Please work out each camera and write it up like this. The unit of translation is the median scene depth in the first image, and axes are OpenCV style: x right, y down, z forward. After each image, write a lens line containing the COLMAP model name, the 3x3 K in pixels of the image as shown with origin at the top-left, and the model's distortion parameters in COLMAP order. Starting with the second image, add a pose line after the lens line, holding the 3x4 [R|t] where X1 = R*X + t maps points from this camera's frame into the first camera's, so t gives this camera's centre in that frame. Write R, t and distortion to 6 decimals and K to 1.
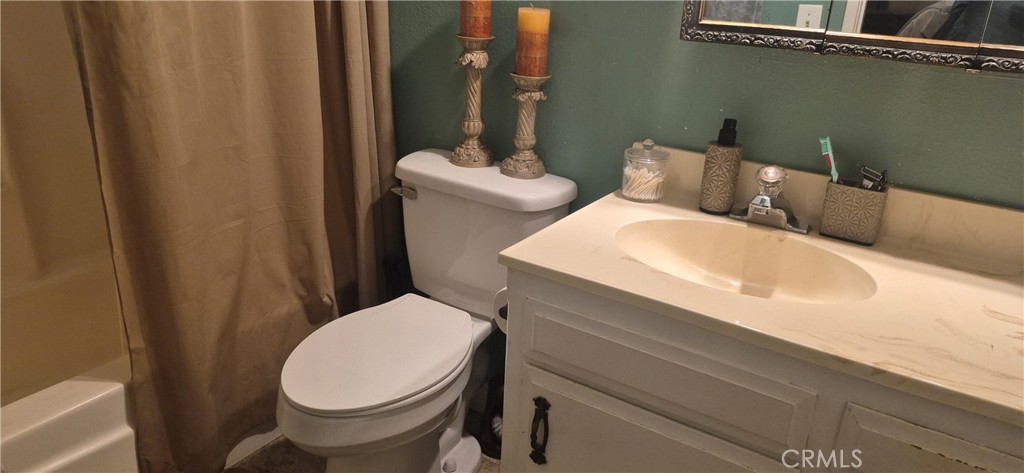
lens RADIAL K [[708.5, 0, 512.0], [0, 708.5, 236.5], [0, 0, 1]] dist [0.092445, -0.139323]
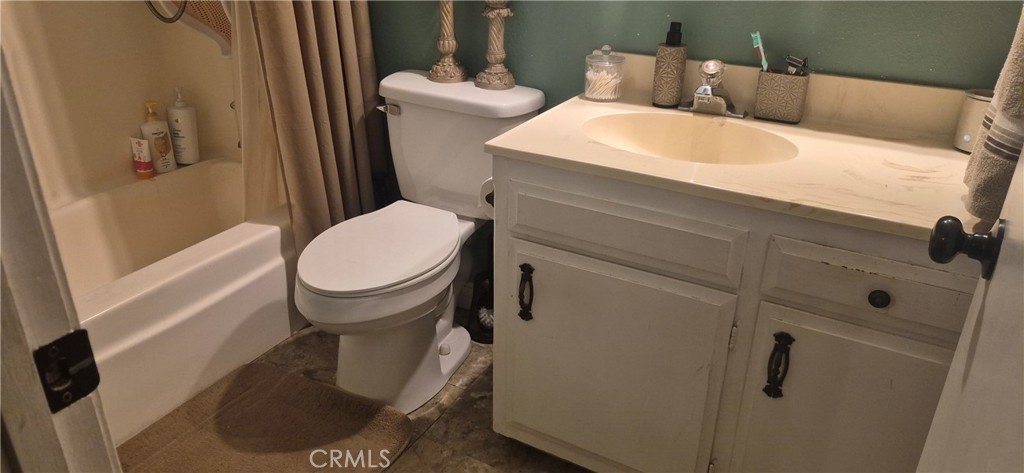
lens RADIAL K [[723.6, 0, 504.5], [0, 723.6, 240.4], [0, 0, 1]] dist [0.118607, -0.175670]
pose [[0.997388, -0.056317, 0.045234, -0.040670], [0.053190, 0.996295, 0.067583, 0.087209], [-0.048872, -0.065000, 0.996688, -0.175604]]
